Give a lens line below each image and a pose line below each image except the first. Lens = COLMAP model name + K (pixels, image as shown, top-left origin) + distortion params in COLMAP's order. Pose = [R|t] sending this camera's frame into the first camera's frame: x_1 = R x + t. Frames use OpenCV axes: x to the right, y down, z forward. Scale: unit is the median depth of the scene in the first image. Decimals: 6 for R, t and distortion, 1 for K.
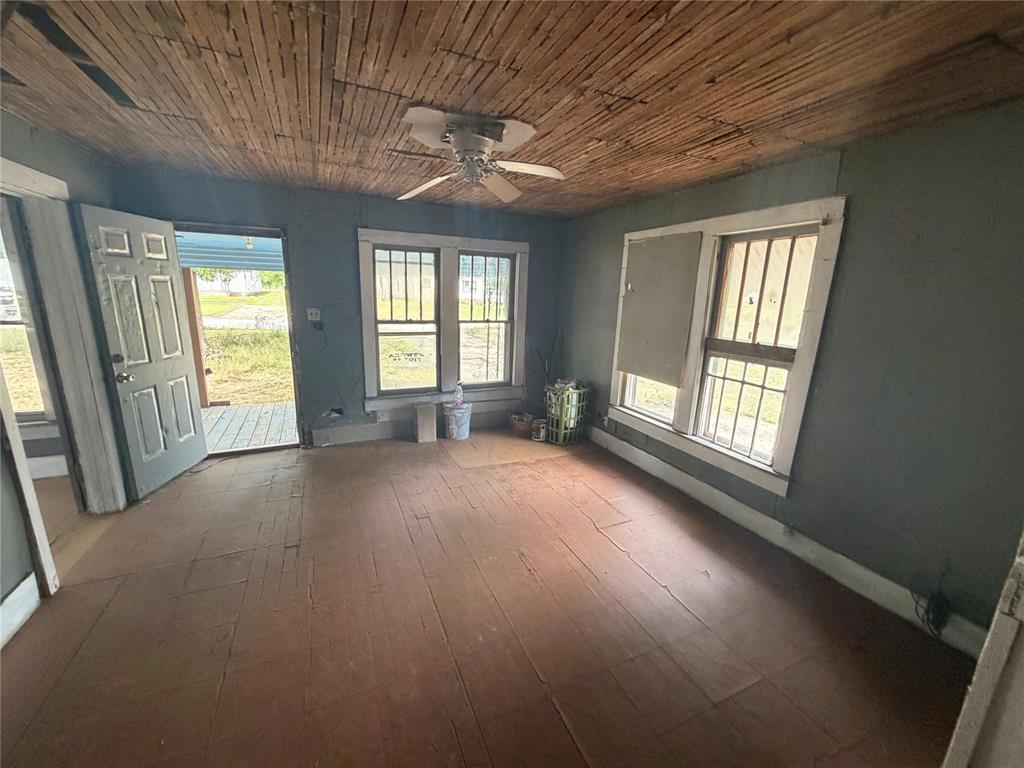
lens RADIAL K [[413.7, 0, 512.0], [0, 413.7, 384.0], [0, 0, 1]] dist [-0.000627, -0.000098]
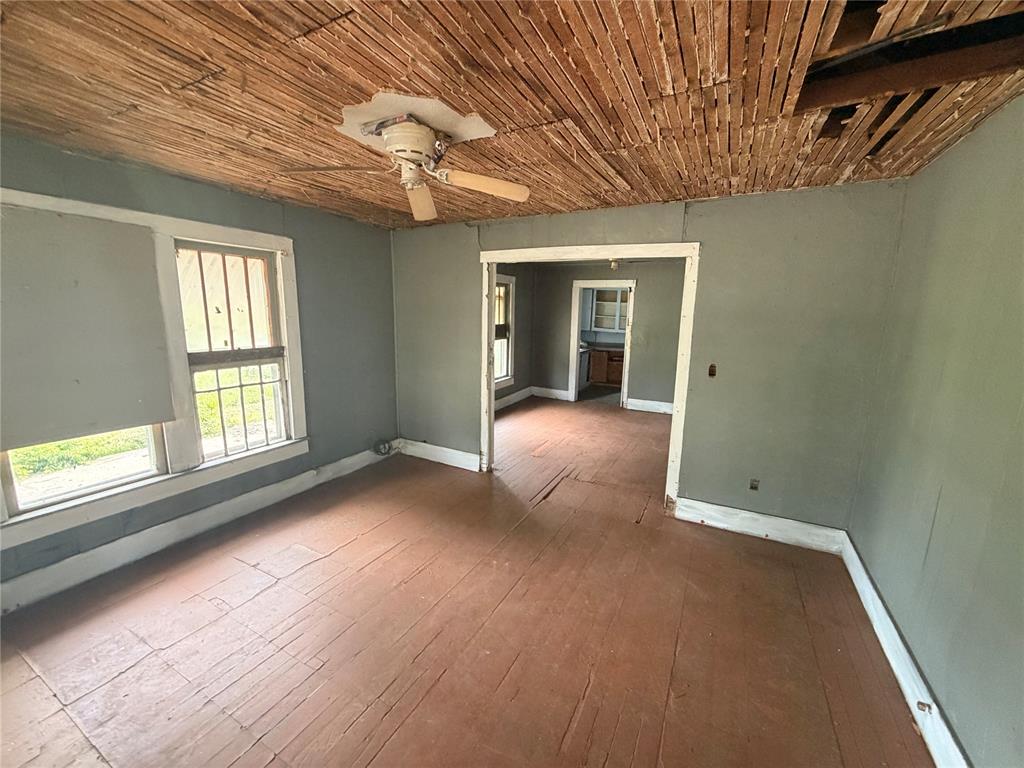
lens RADIAL K [[413.7, 0, 512.0], [0, 413.7, 384.0], [0, 0, 1]] dist [-0.000627, -0.000098]
pose [[-0.617844, -0.176438, 0.766250, -0.700211], [0.134680, 0.936352, 0.324201, -0.264342], [-0.774681, 0.303504, -0.554757, 1.058271]]
